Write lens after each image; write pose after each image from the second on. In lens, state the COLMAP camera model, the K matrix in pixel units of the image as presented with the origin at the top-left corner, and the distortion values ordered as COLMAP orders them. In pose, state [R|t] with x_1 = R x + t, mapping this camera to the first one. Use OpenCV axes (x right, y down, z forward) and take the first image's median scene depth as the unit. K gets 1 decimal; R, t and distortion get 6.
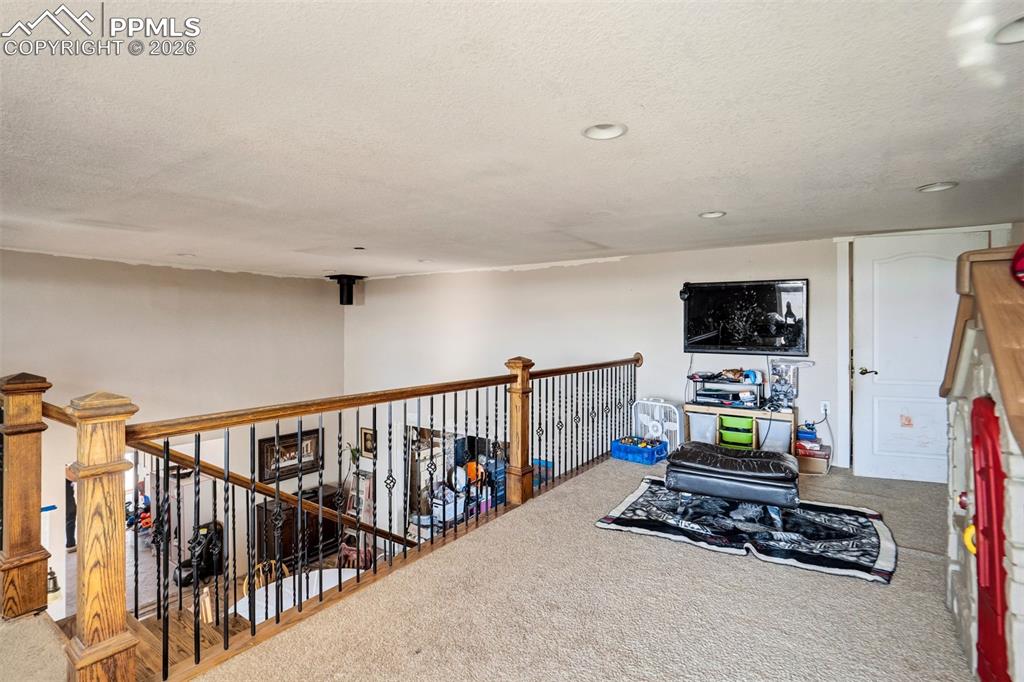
lens RADIAL K [[488.1, 0, 510.4], [0, 488.1, 334.9], [0, 0, 1]] dist [-0.015461, 0.009727]
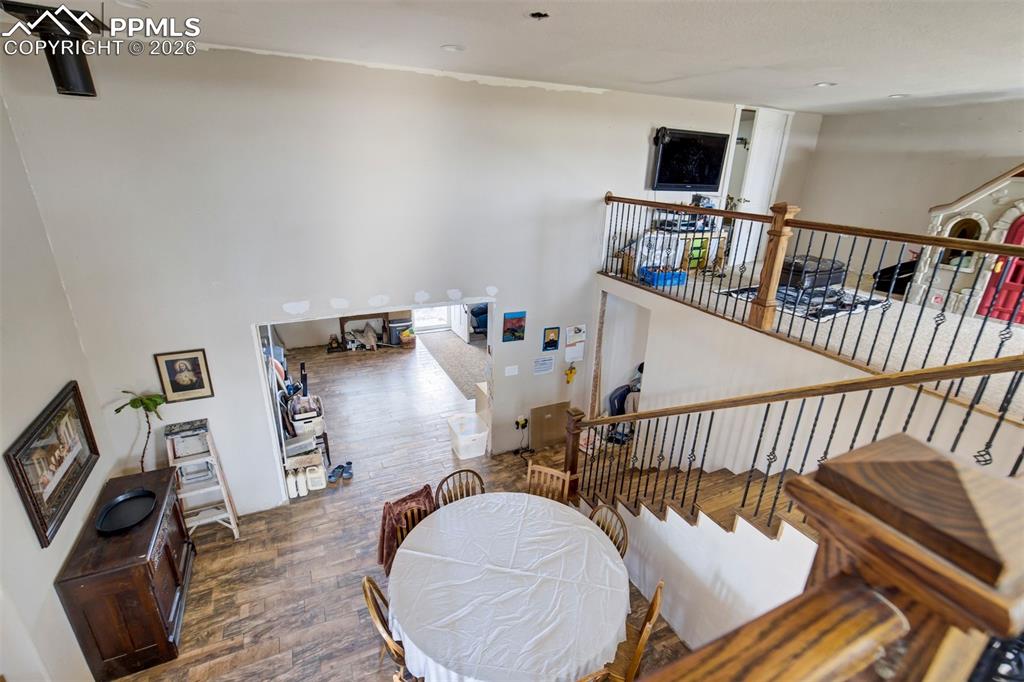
lens RADIAL K [[478.1, 0, 510.2], [0, 478.1, 339.5], [0, 0, 1]] dist [-0.002320, 0.008694]
pose [[0.495080, -0.296407, 0.816724, -0.571962], [-0.018255, 0.936253, 0.350853, -0.017499], [-0.868655, -0.188610, 0.458109, 0.453389]]
